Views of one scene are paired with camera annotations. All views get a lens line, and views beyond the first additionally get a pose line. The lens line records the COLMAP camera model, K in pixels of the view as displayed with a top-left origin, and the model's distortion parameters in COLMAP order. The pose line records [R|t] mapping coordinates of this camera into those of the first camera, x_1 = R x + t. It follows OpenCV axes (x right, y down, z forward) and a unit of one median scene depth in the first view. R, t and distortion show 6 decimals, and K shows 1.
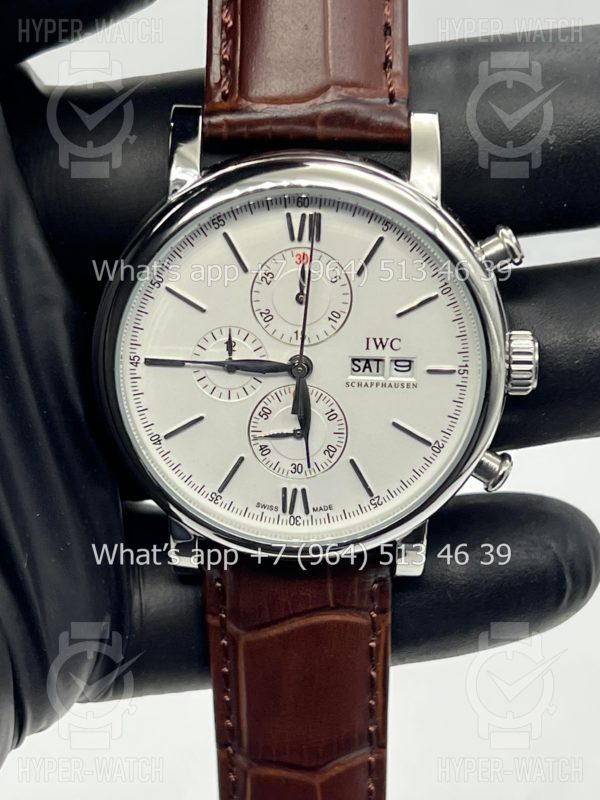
lens RADIAL K [[2074.8, 0, 300.1], [0, 2074.8, 398.7], [0, 0, 1]] dist [0.182737, 0.000000]
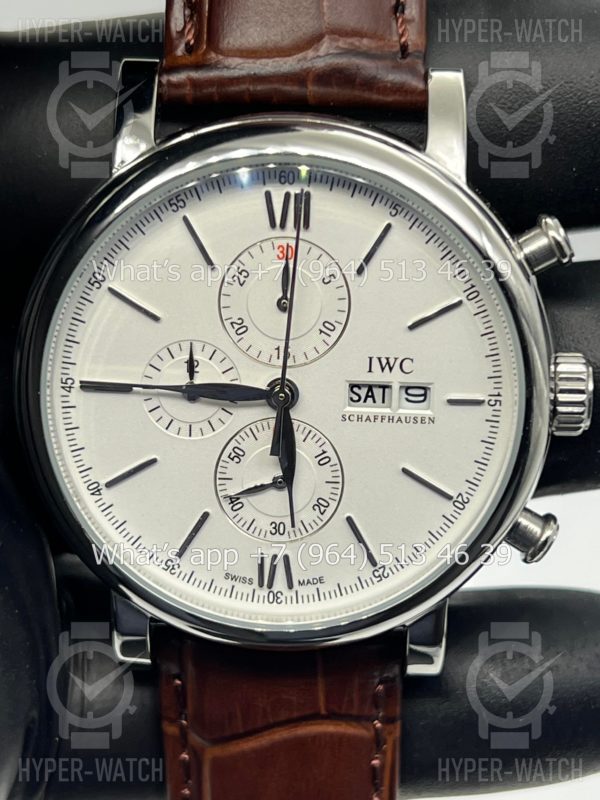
lens RADIAL K [[2074.8, 0, 279.9], [0, 2074.8, 407.3], [0, 0, 1]] dist [0.182737, 0.000000]
pose [[0.999732, 0.008303, -0.021608, 0.015735], [-0.009757, 0.997634, -0.068053, 0.041619], [0.020992, 0.068246, 0.997448, 0.232111]]
